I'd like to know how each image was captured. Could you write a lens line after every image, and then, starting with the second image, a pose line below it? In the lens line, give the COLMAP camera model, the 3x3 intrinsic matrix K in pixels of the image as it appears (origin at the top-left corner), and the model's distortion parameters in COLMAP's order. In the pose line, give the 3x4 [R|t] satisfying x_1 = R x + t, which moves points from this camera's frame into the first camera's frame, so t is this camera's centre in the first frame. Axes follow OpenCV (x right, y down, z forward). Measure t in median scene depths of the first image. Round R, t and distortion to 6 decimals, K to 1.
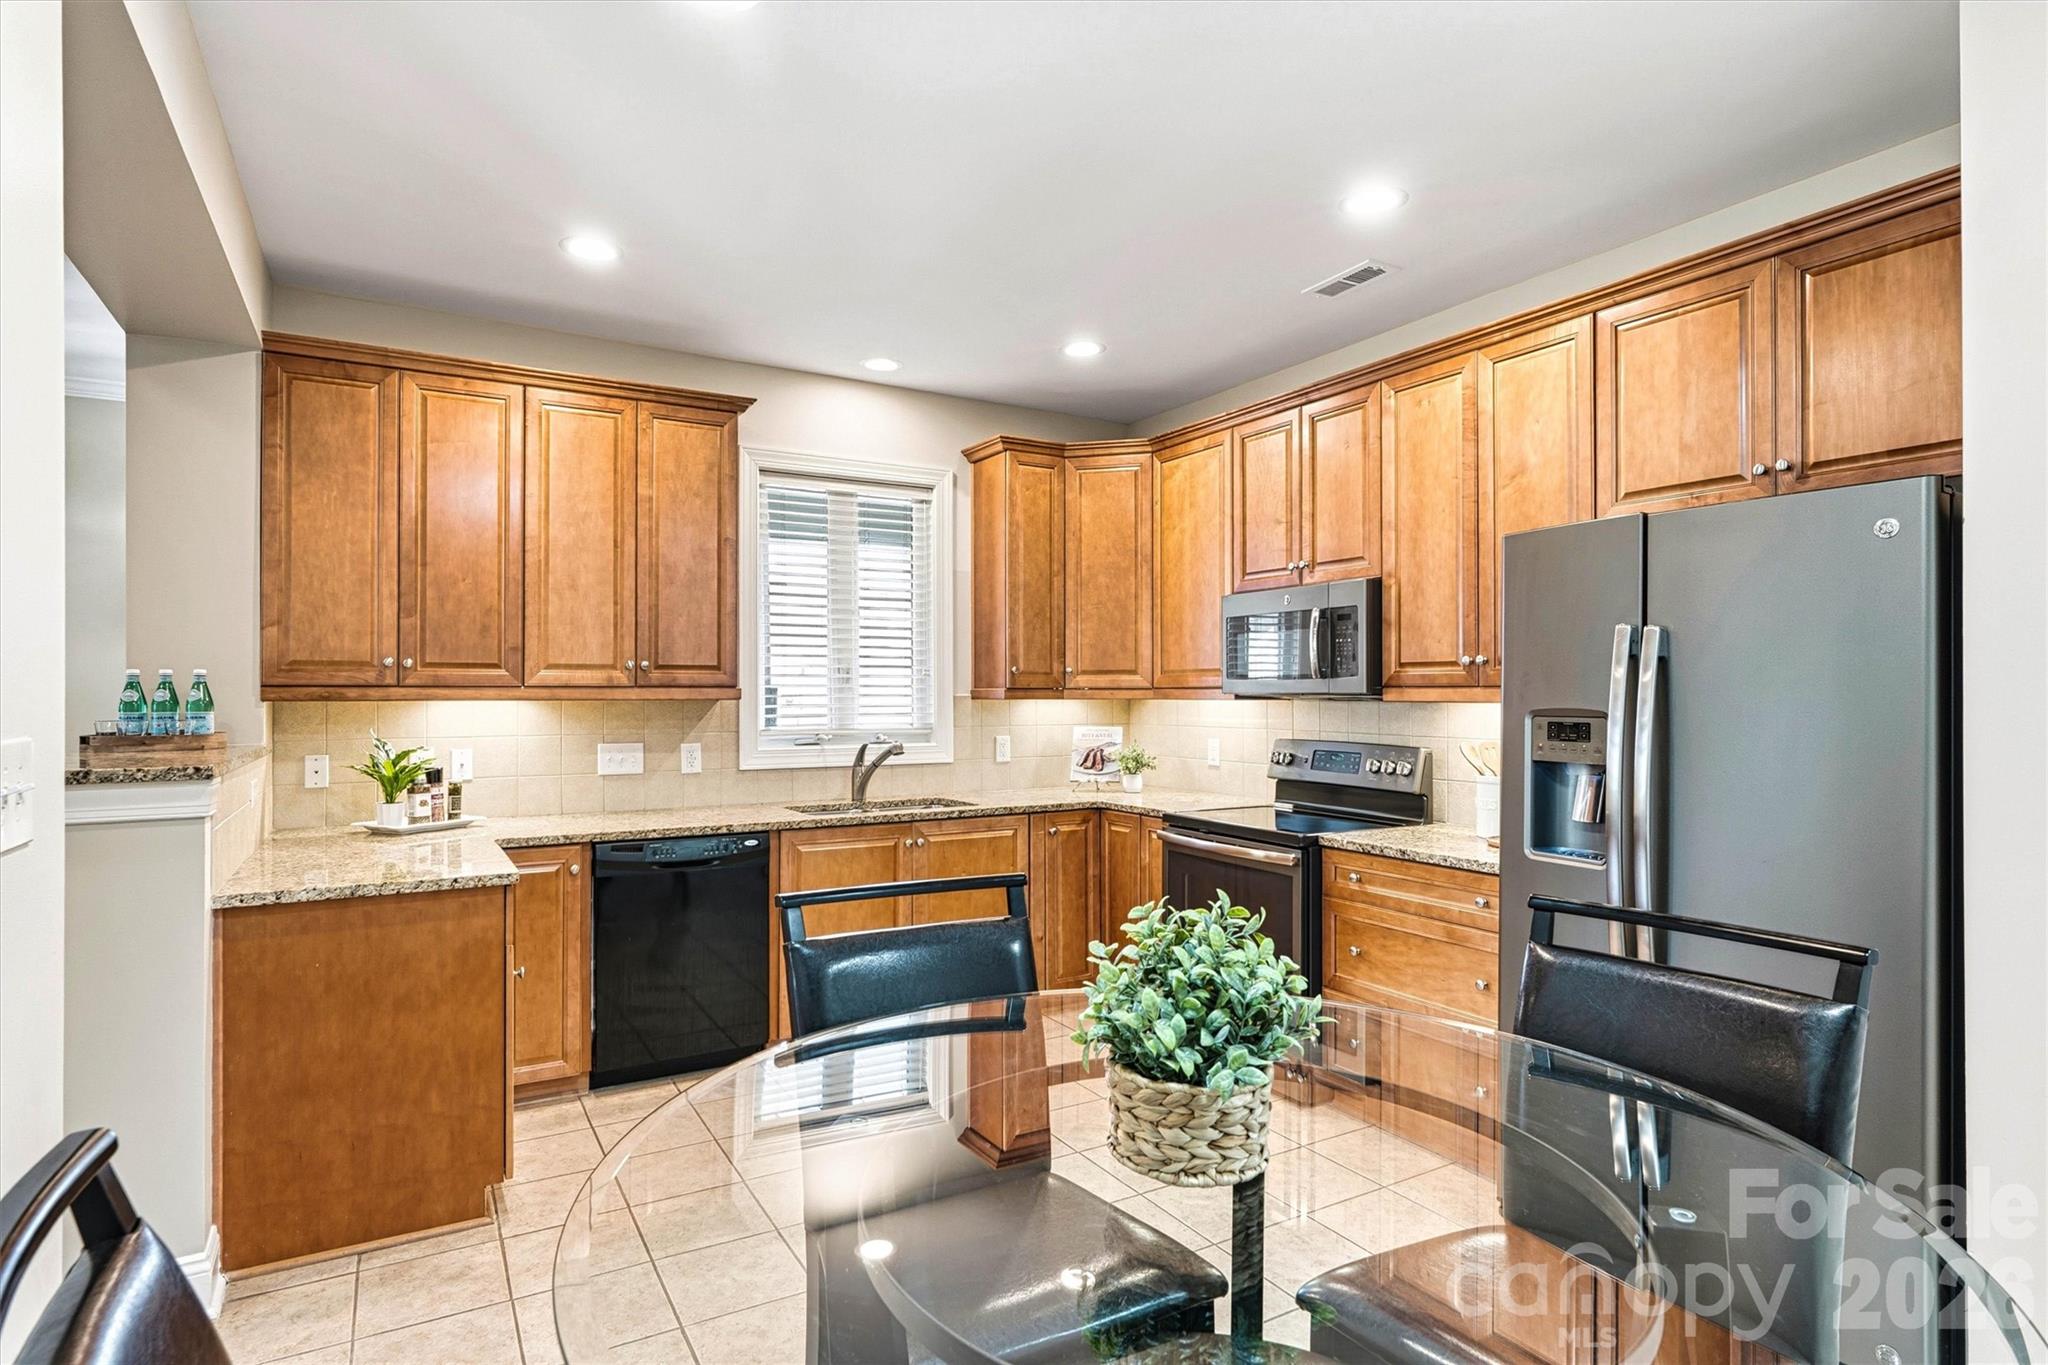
lens RADIAL K [[1064.7, 0, 1024.0], [0, 1064.7, 682.5], [0, 0, 1]] dist [-0.000230, 0.000322]
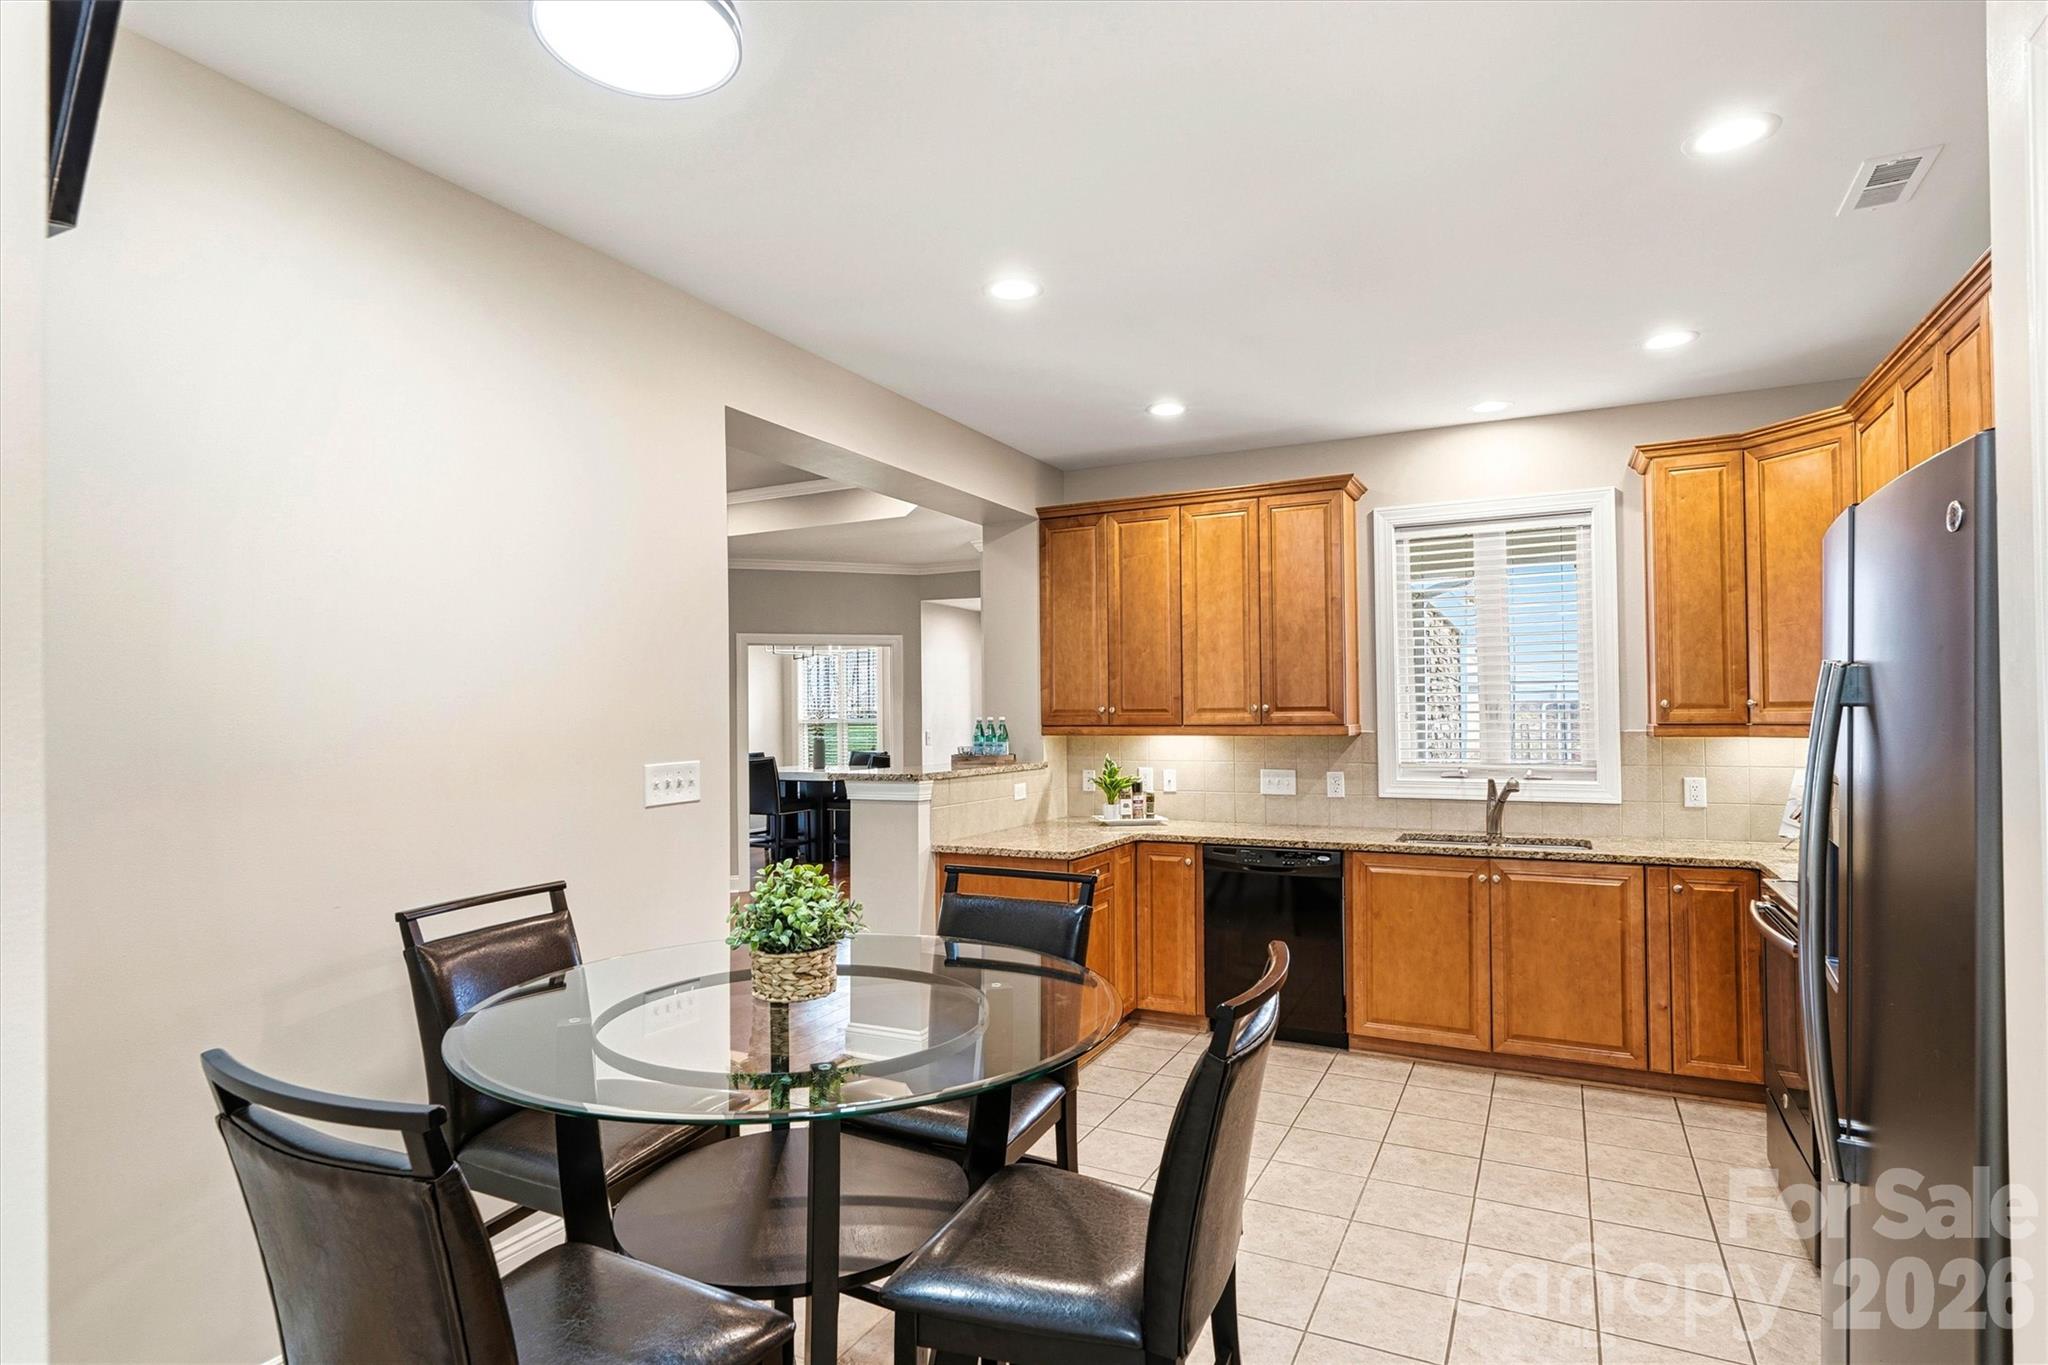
lens RADIAL K [[1059.0, 0, 1017.4], [0, 1059.0, 700.9], [0, 0, 1]] dist [0.000677, 0.000539]
pose [[0.543461, -0.015625, -0.839289, 0.526235], [0.016711, 0.999830, -0.007793, -0.019566], [0.839268, -0.009790, 0.543630, 0.078650]]
